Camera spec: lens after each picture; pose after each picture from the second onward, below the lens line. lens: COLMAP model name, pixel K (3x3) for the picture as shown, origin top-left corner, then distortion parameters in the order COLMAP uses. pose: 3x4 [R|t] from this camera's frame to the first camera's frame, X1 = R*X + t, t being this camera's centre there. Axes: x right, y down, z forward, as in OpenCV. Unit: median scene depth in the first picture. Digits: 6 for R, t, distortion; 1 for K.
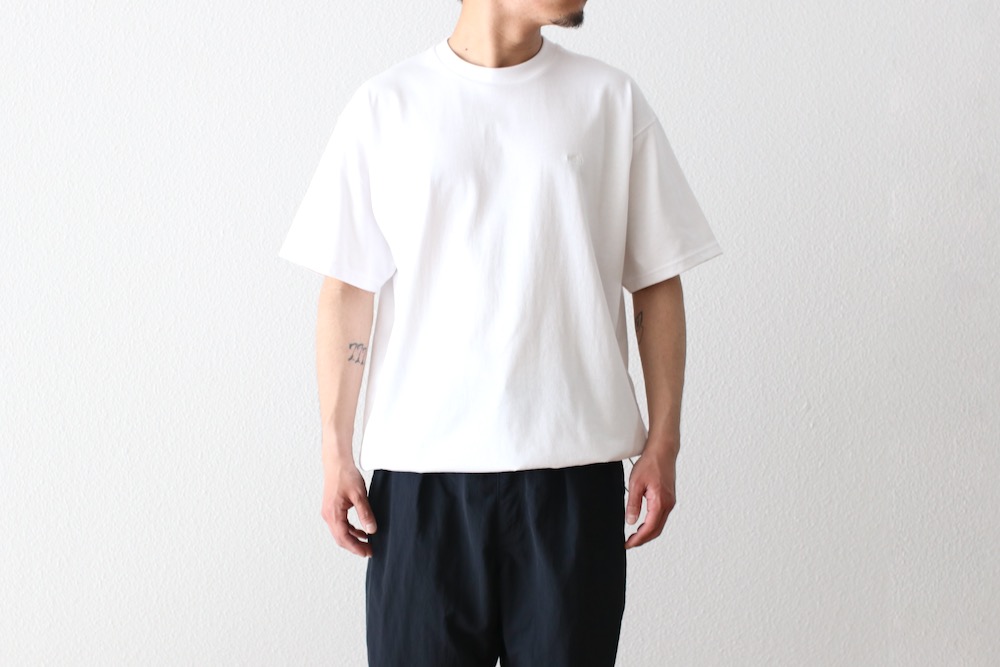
lens RADIAL K [[2521.0, 0, 500.0], [0, 2521.0, 333.5], [0, 0, 1]] dist [-0.151481, -0.109983]
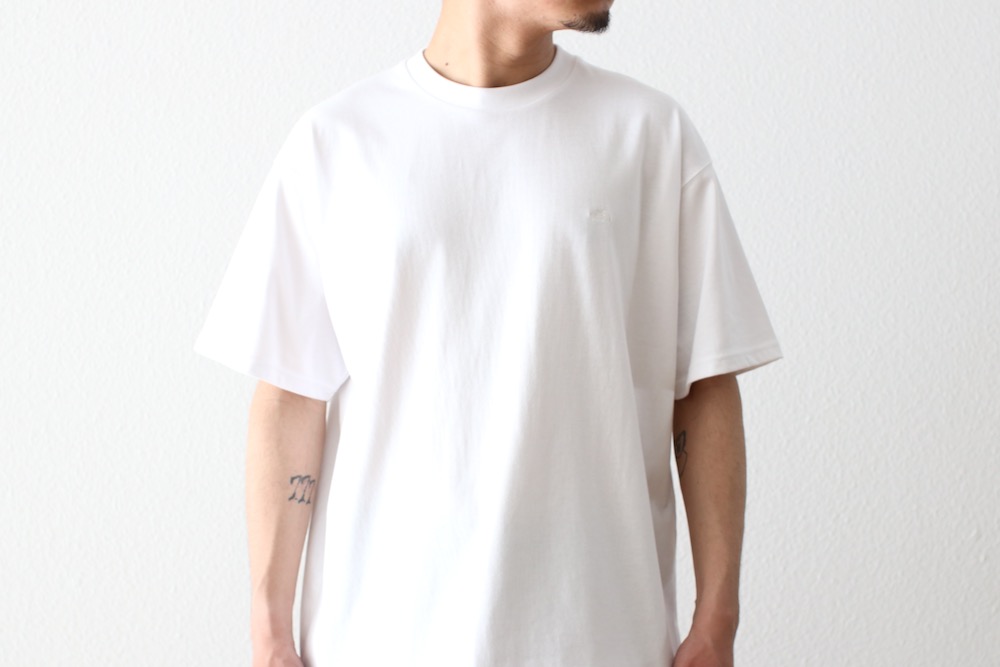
lens RADIAL K [[2447.4, 0, 496.6], [0, 2447.4, 320.3], [0, 0, 1]] dist [-0.157557, 0.073980]
pose [[0.990596, 0.009873, -0.136460, 0.078754], [-0.012449, 0.999760, -0.018039, -0.021534], [0.136249, 0.019568, 0.990481, 0.247411]]
